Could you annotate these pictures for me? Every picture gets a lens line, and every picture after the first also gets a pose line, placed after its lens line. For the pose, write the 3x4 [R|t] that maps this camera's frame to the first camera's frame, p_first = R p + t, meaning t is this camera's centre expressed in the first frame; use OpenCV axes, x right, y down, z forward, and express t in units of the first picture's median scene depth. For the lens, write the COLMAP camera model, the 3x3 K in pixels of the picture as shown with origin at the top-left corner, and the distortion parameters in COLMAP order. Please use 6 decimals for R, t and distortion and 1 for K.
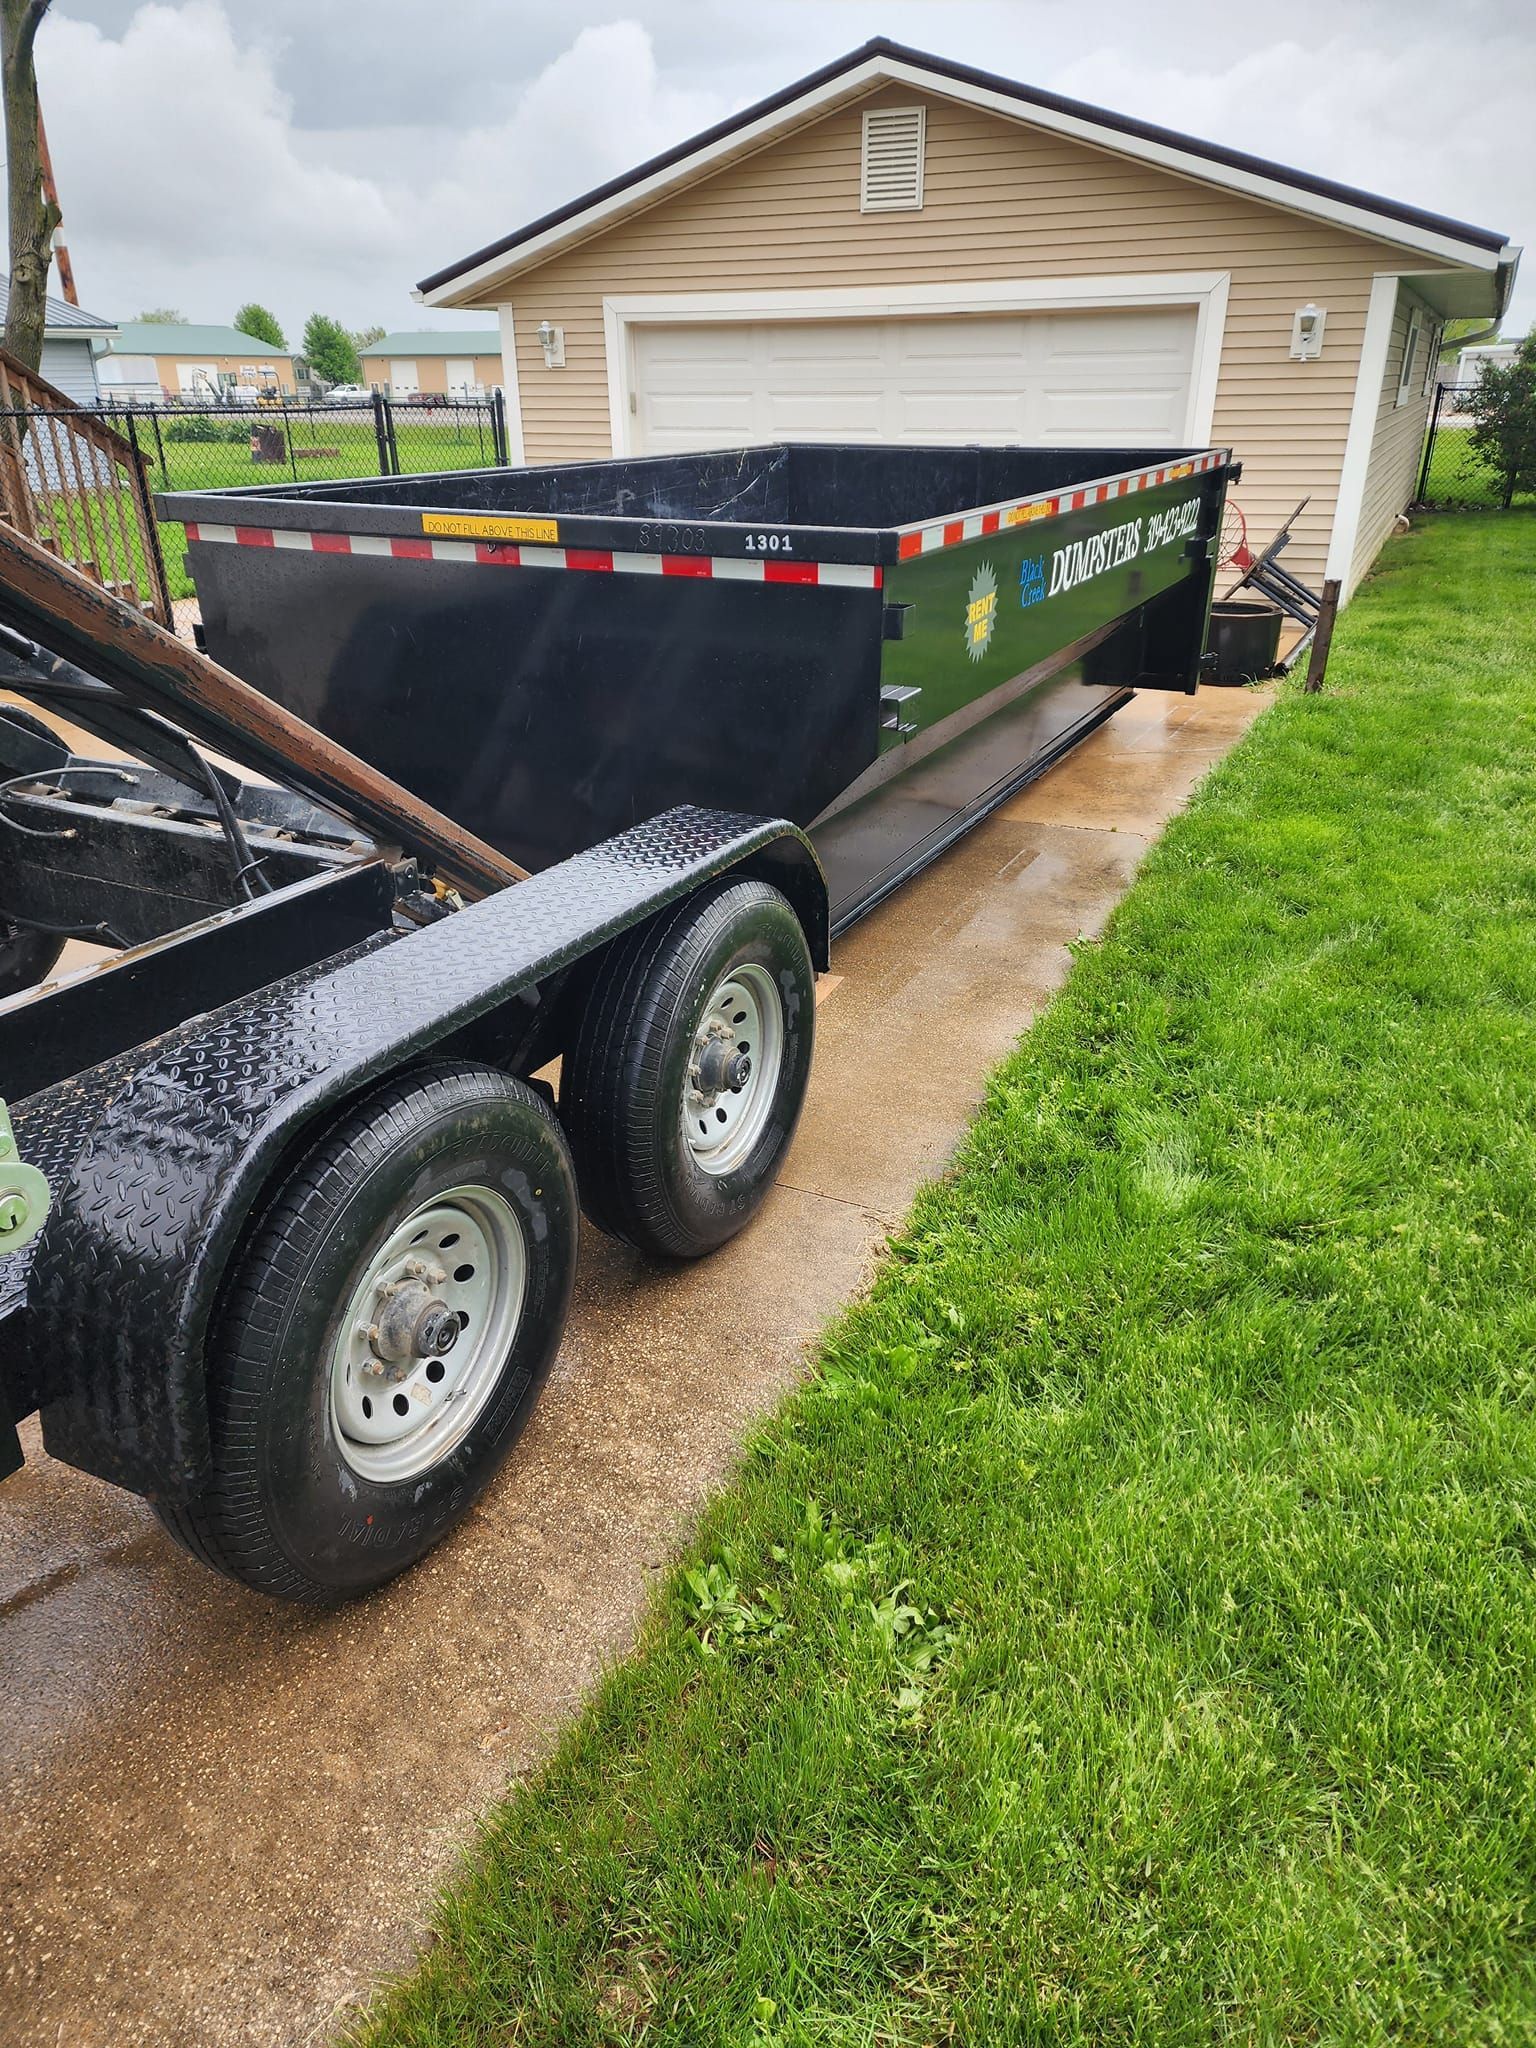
lens RADIAL K [[1328.4, 0, 760.7], [0, 1328.4, 1028.3], [0, 0, 1]] dist [0.013904, 0.006373]
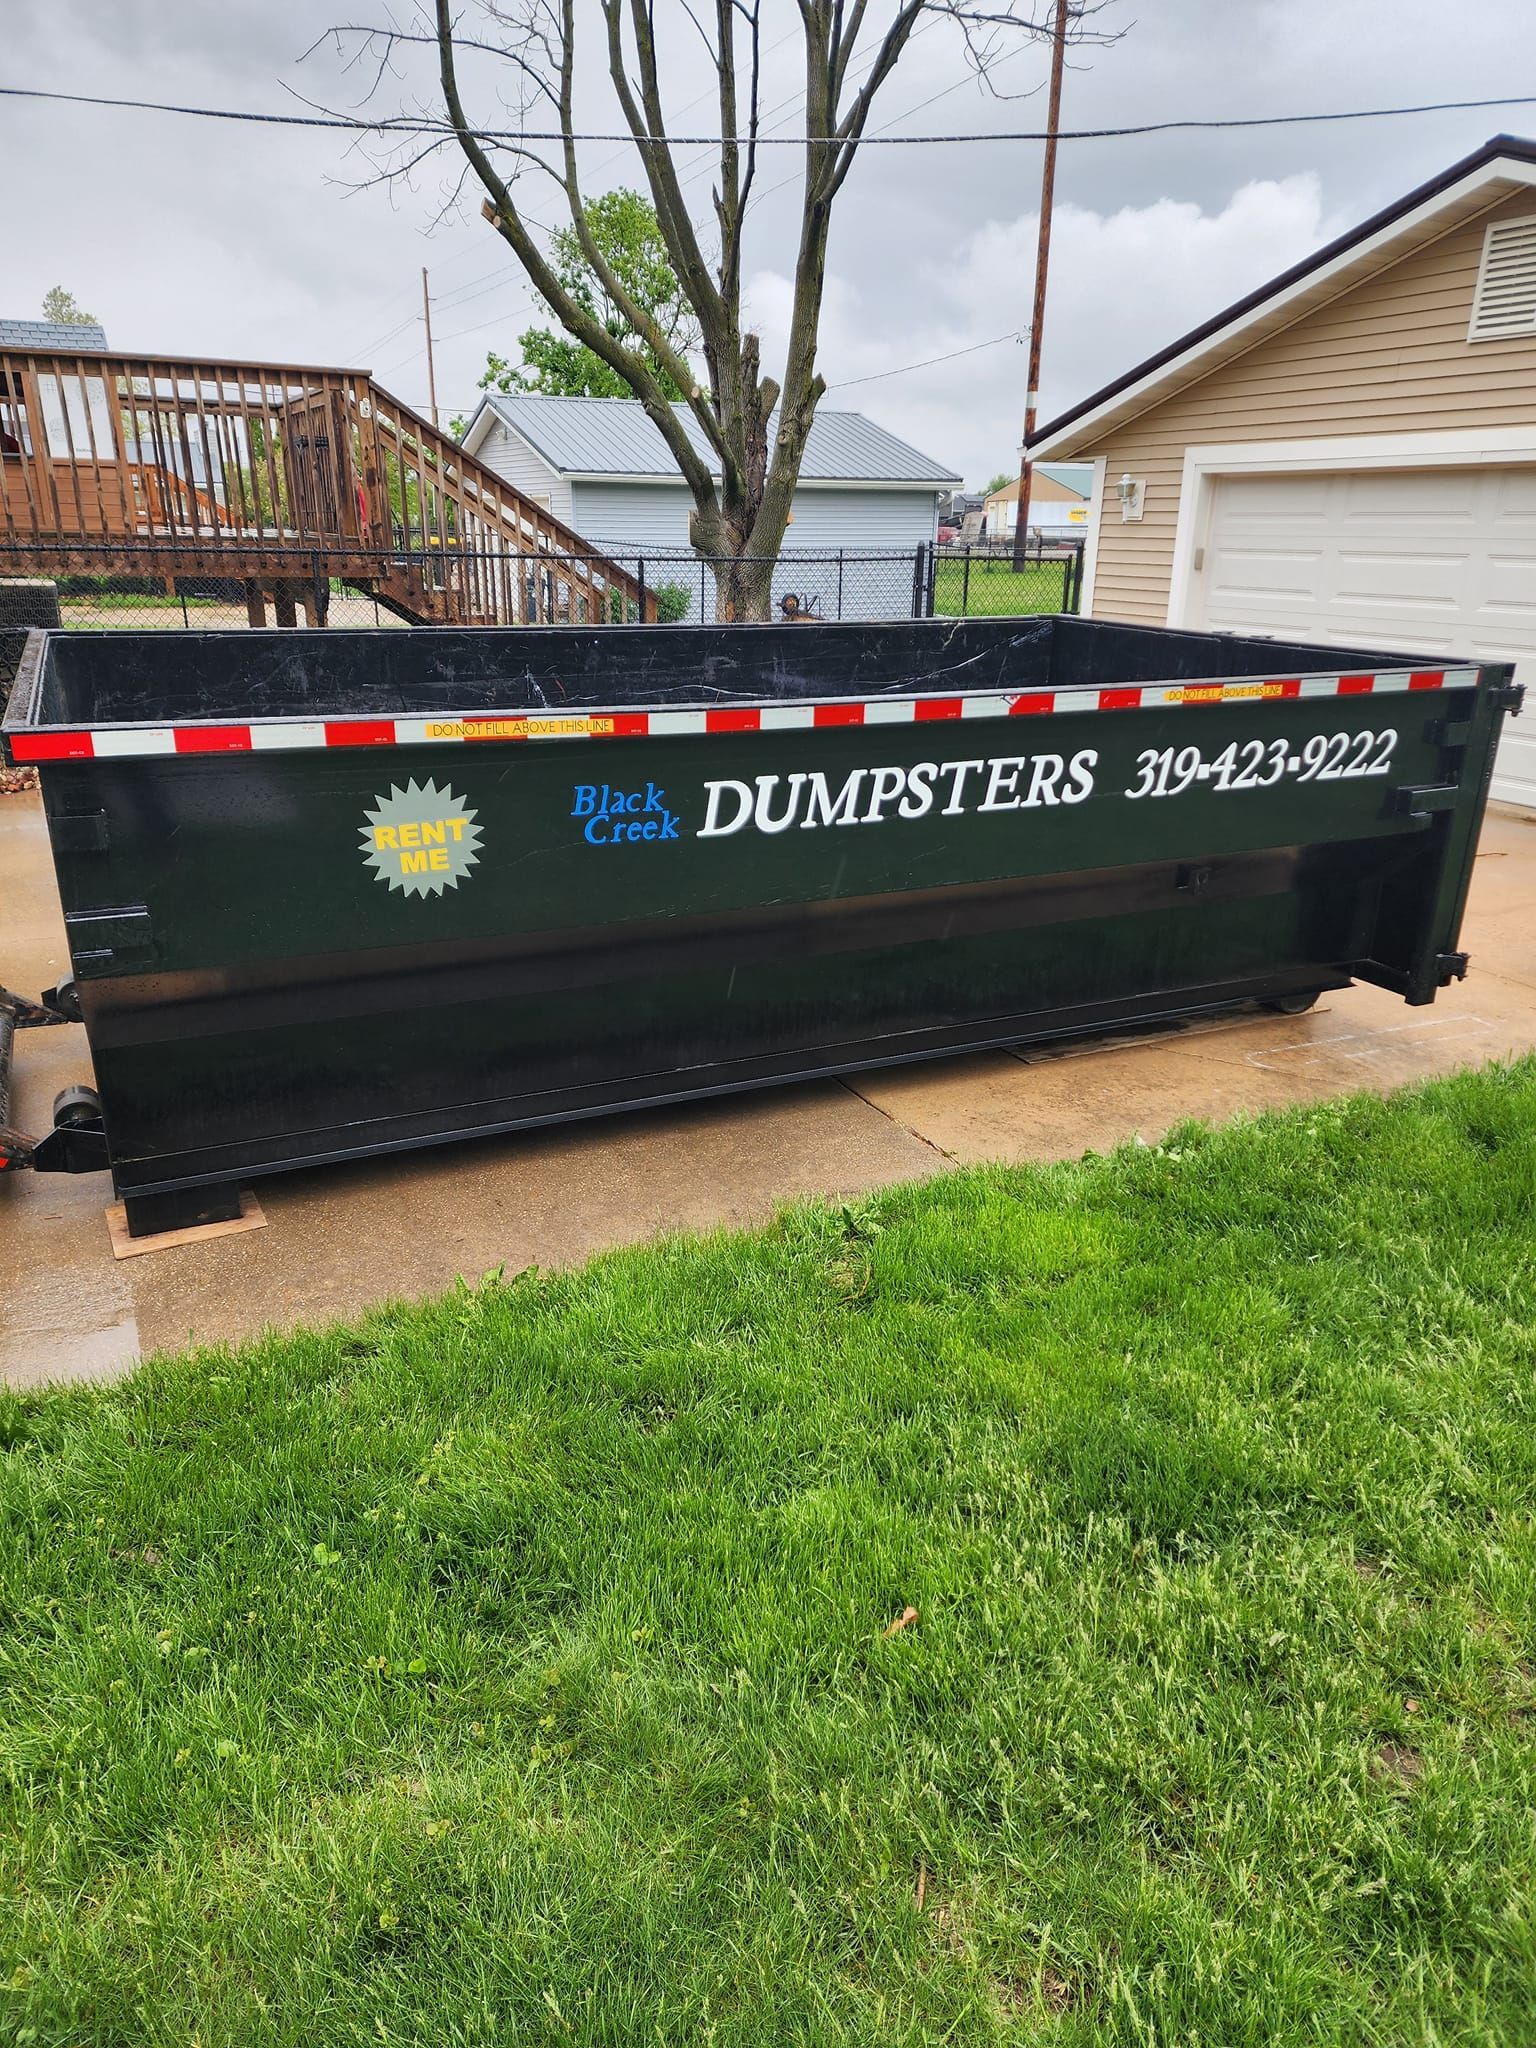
lens RADIAL K [[1328.4, 0, 769.9], [0, 1328.4, 1034.3], [0, 0, 1]] dist [0.013904, 0.006373]
pose [[0.801593, 0.228958, -0.552292, 0.283920], [-0.274504, 0.961586, 0.000221, -0.091736], [0.531127, 0.151429, 0.833650, 0.161645]]
